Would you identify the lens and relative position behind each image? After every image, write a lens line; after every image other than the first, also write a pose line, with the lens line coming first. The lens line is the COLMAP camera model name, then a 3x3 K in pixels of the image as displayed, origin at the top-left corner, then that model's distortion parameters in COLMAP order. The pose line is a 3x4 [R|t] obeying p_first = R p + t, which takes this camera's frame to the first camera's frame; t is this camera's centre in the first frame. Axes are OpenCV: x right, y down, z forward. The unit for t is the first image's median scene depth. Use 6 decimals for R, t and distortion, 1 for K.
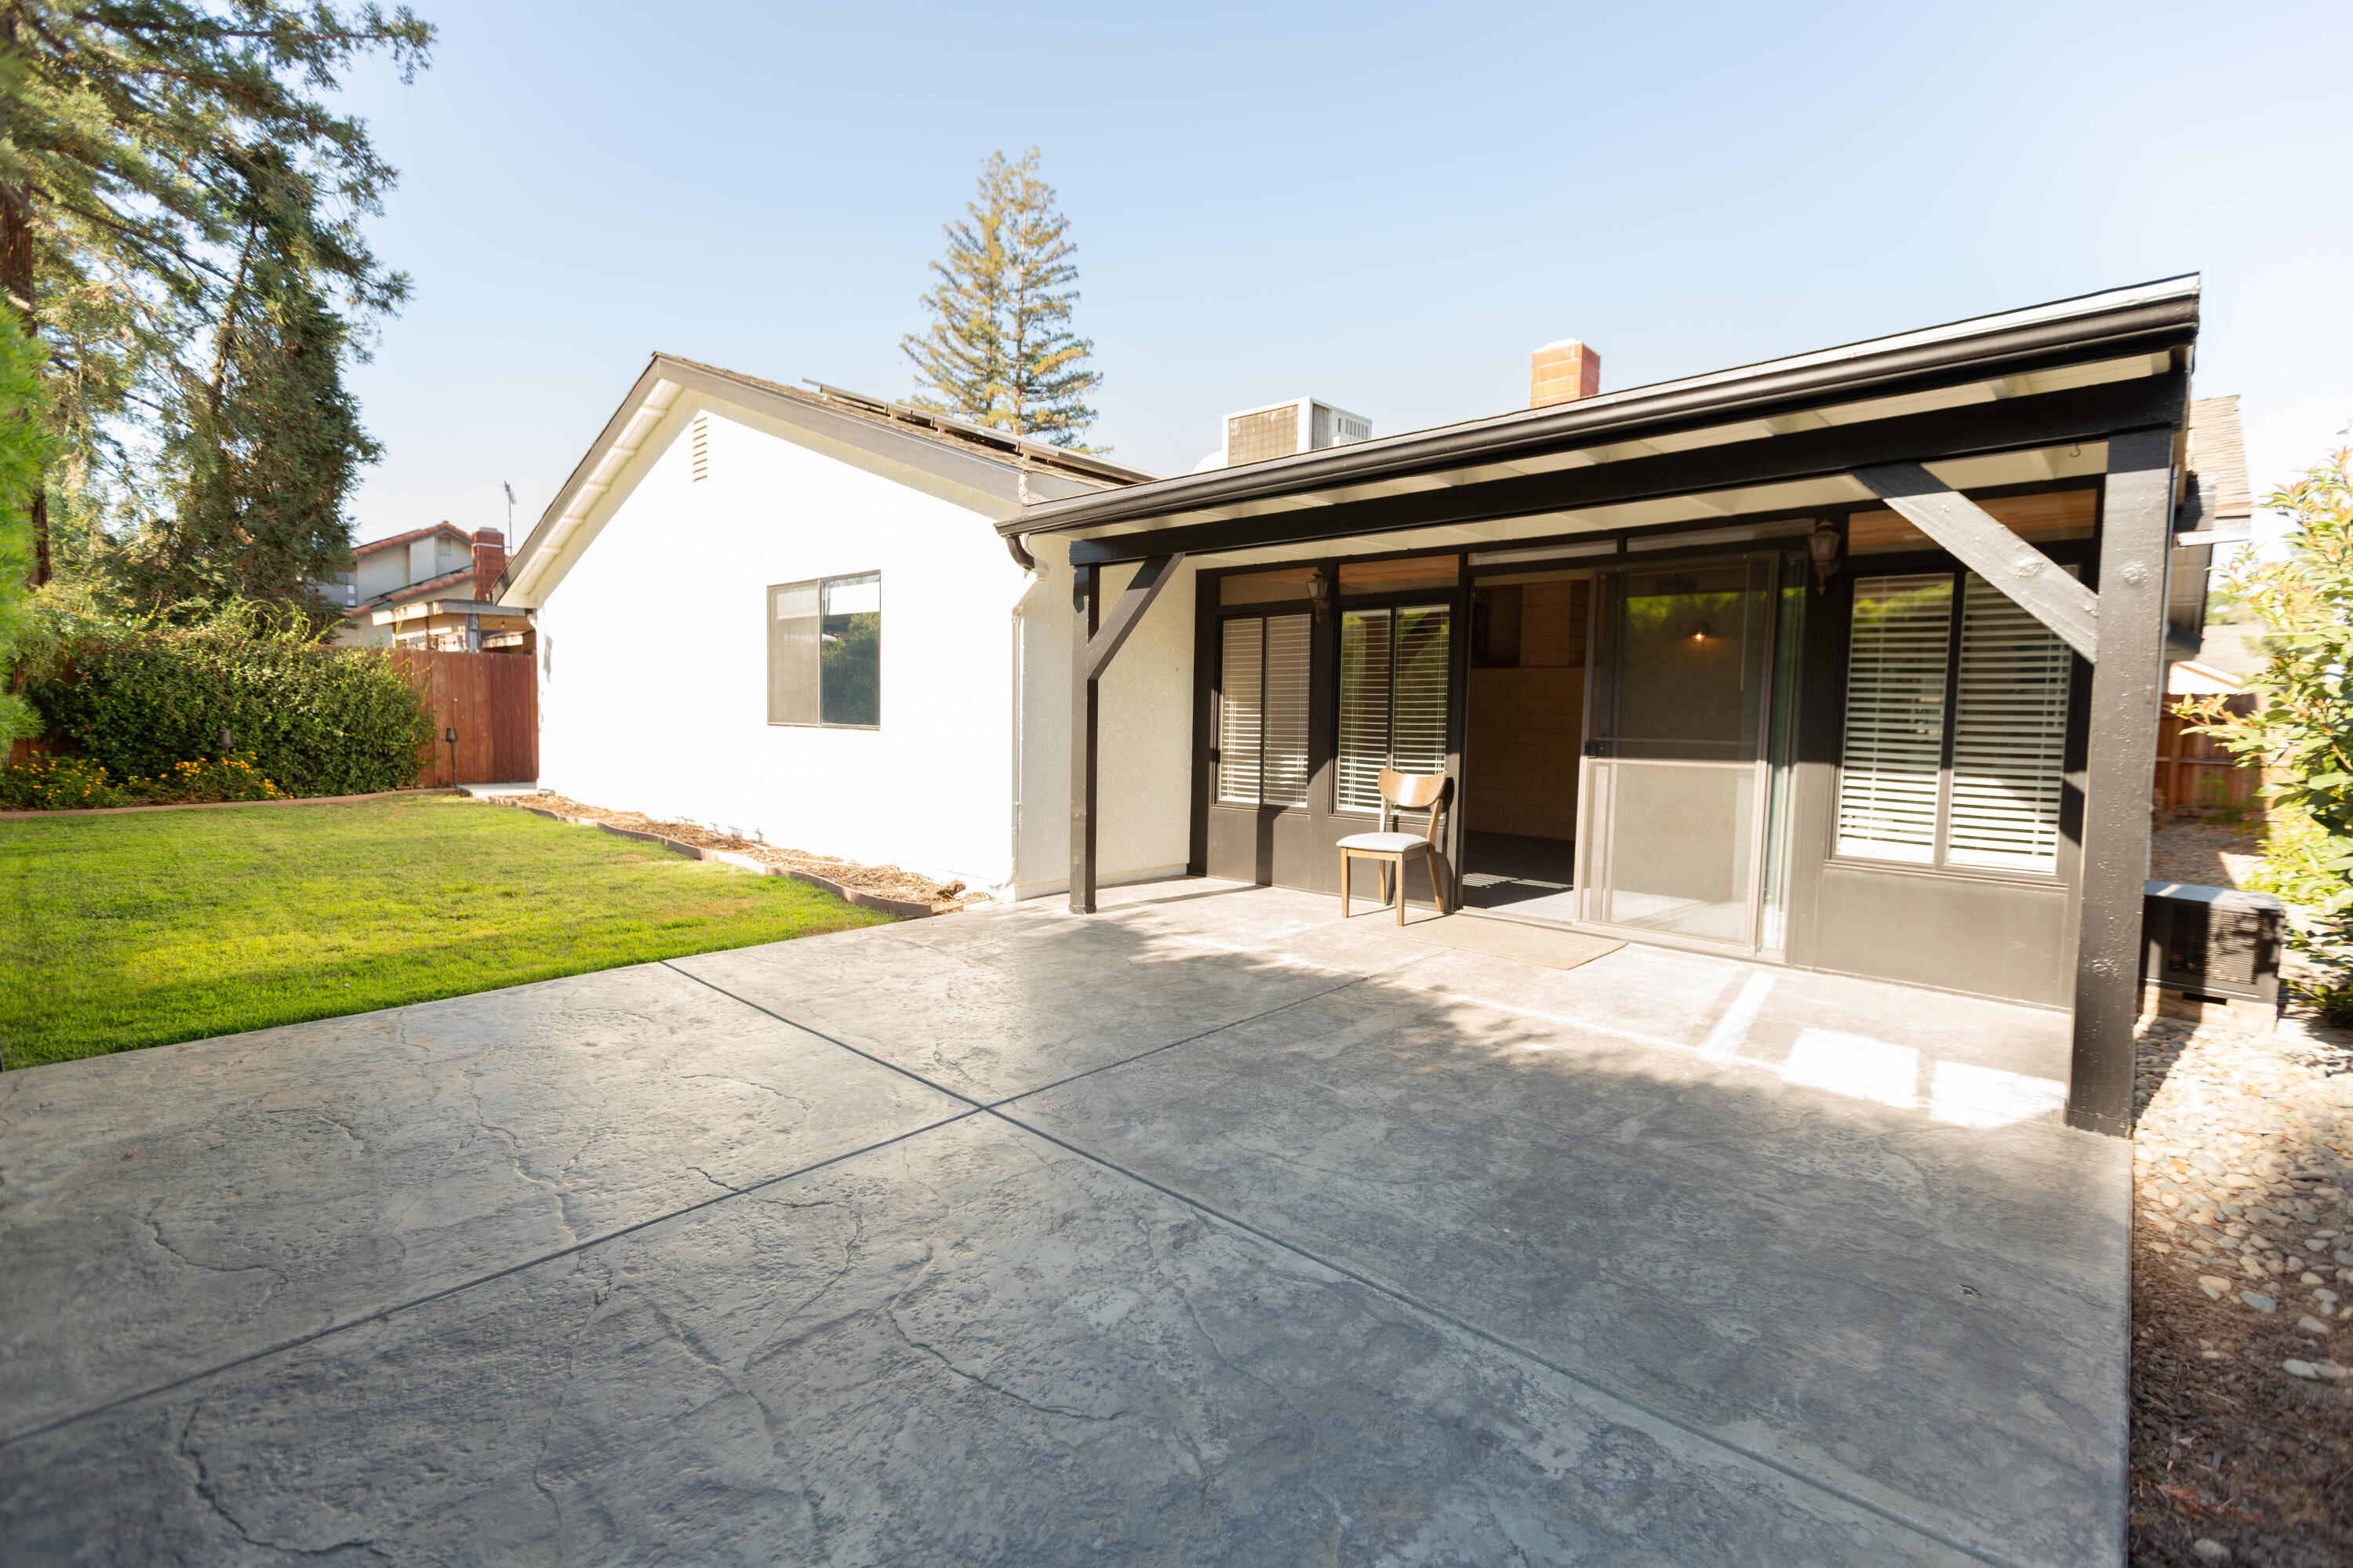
lens RADIAL K [[1042.2, 0, 1180.1], [0, 1042.2, 778.2], [0, 0, 1]] dist [0.003073, -0.000657]
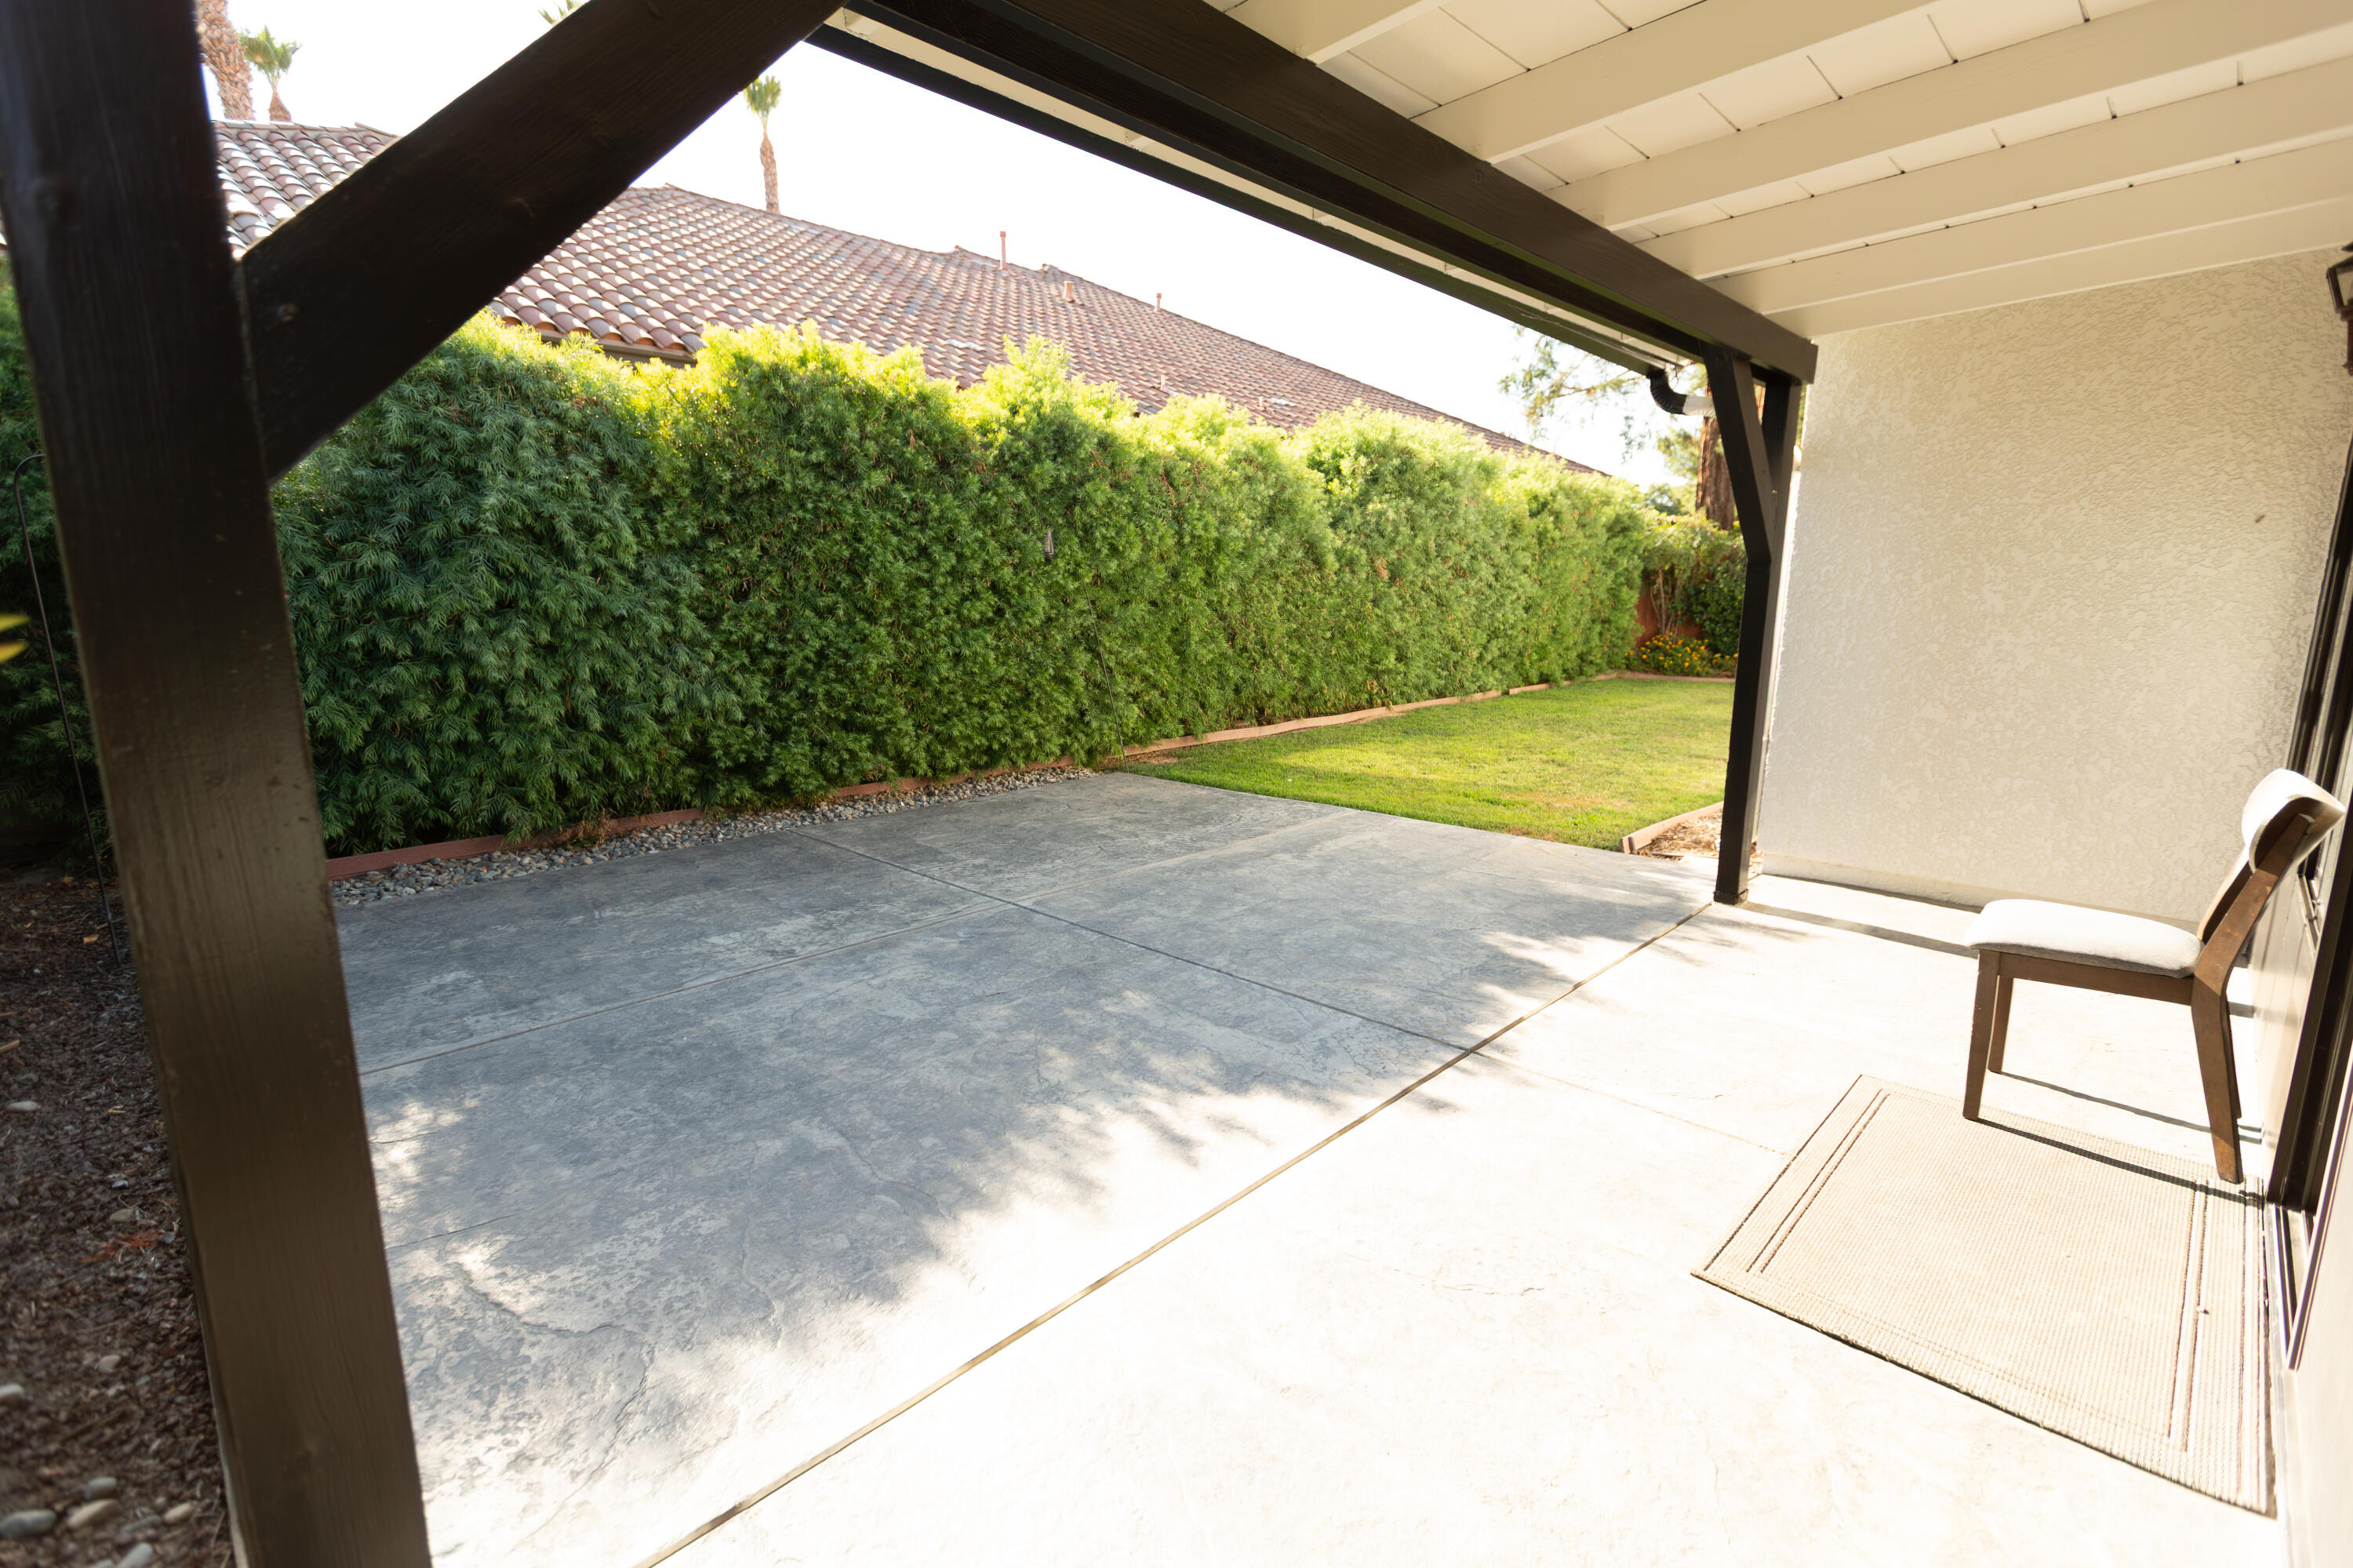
lens RADIAL K [[1042.2, 0, 1180.1], [0, 1042.2, 778.2], [0, 0, 1]] dist [0.003073, -0.000657]
pose [[-0.031167, 0.164099, -0.985951, 0.349906], [-0.058559, 0.984436, 0.165698, -0.027651], [0.997797, 0.062901, -0.021072, 0.378709]]
